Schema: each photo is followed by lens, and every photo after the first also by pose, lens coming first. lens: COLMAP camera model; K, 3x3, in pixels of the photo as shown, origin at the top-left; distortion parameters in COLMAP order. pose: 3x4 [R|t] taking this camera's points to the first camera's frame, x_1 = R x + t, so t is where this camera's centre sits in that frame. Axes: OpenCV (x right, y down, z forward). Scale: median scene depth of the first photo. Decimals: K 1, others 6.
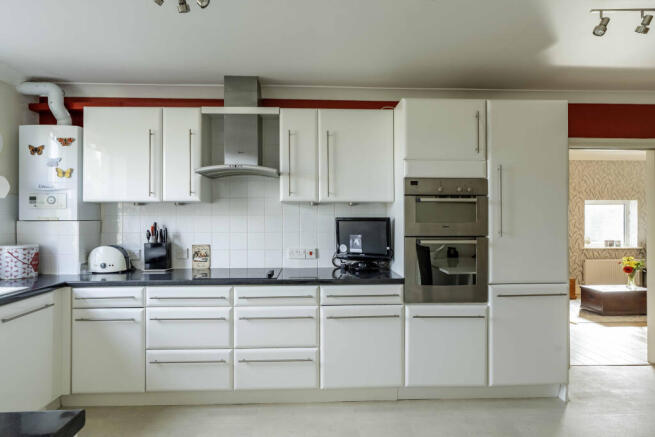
lens RADIAL K [[376.5, 0, 327.5], [0, 376.5, 218.5], [0, 0, 1]] dist [-0.024873, -0.000348]
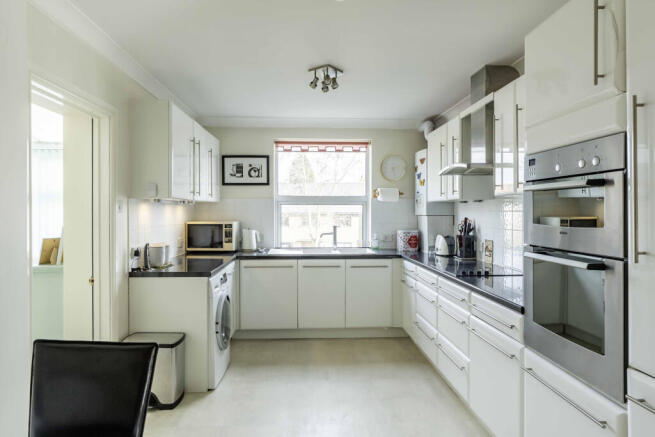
lens RADIAL K [[396.5, 0, 327.5], [0, 396.5, 218.5], [0, 0, 1]] dist [-0.001313, -0.000111]
pose [[0.016282, 0.017037, -0.999722, 0.901732], [0.007769, 0.999822, 0.017165, -0.012849], [0.999837, -0.008046, 0.016147, 0.637000]]
